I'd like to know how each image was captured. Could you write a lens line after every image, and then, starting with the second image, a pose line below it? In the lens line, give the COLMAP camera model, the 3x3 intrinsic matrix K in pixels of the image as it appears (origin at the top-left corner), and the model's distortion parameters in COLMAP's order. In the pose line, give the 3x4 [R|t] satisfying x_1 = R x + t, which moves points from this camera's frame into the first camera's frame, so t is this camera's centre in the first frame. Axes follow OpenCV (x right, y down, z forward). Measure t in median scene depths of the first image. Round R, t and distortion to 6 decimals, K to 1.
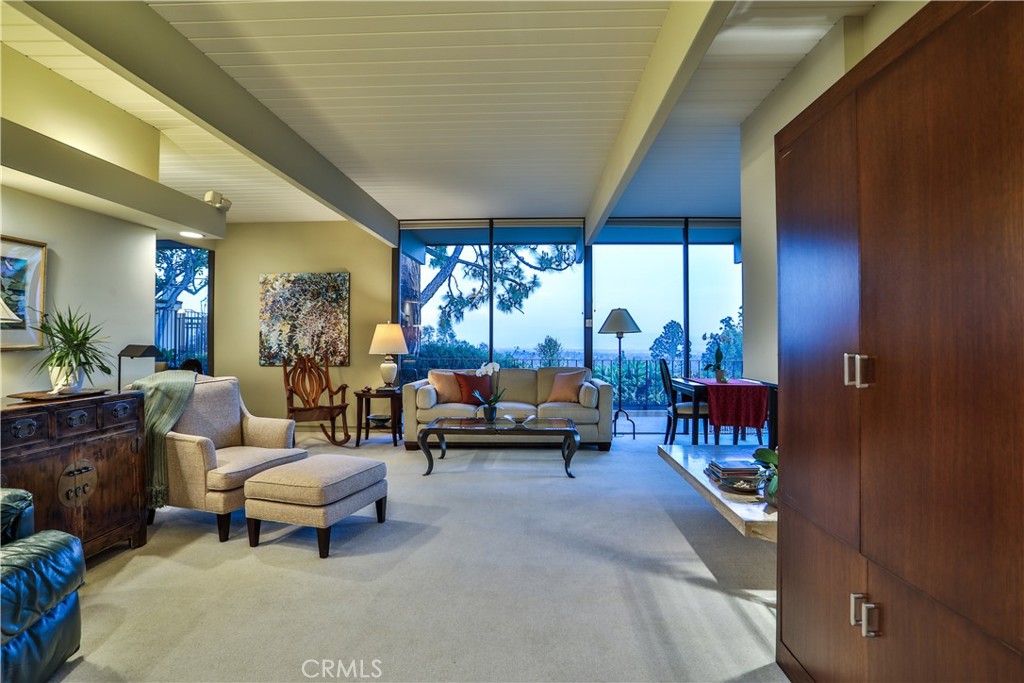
lens RADIAL K [[527.7, 0, 516.4], [0, 527.7, 334.5], [0, 0, 1]] dist [-0.061134, 0.024768]
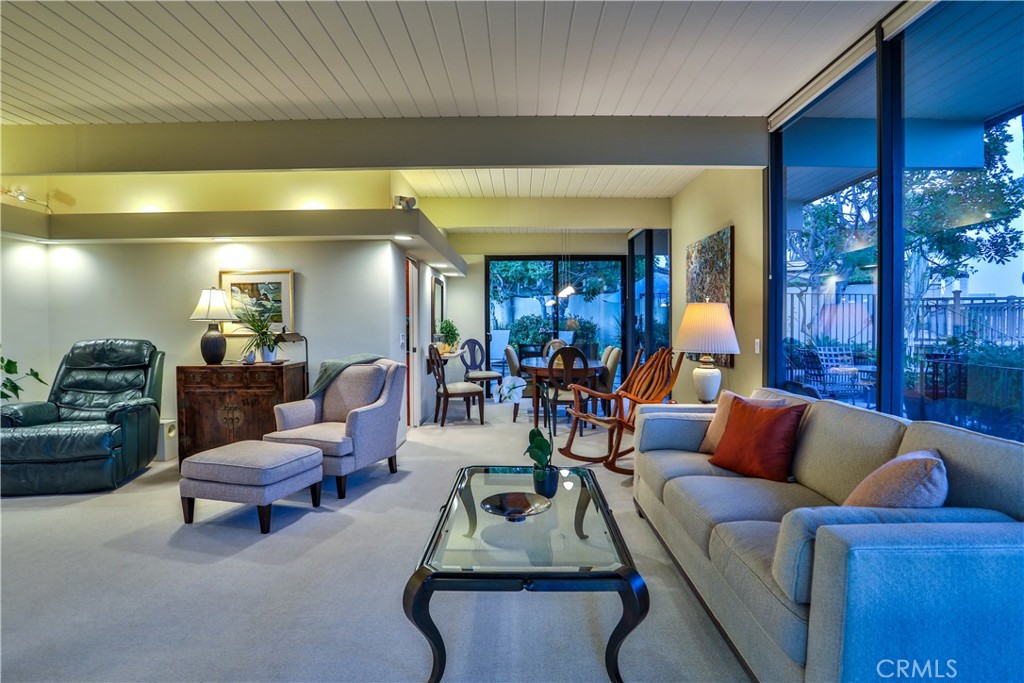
lens RADIAL K [[527.7, 0, 516.4], [0, 527.7, 334.5], [0, 0, 1]] dist [-0.061134, 0.024768]
pose [[0.027028, 0.018133, -0.999470, 0.773732], [0.012015, 0.999757, 0.018463, 0.006008], [0.999562, -0.012508, 0.026804, 1.711461]]
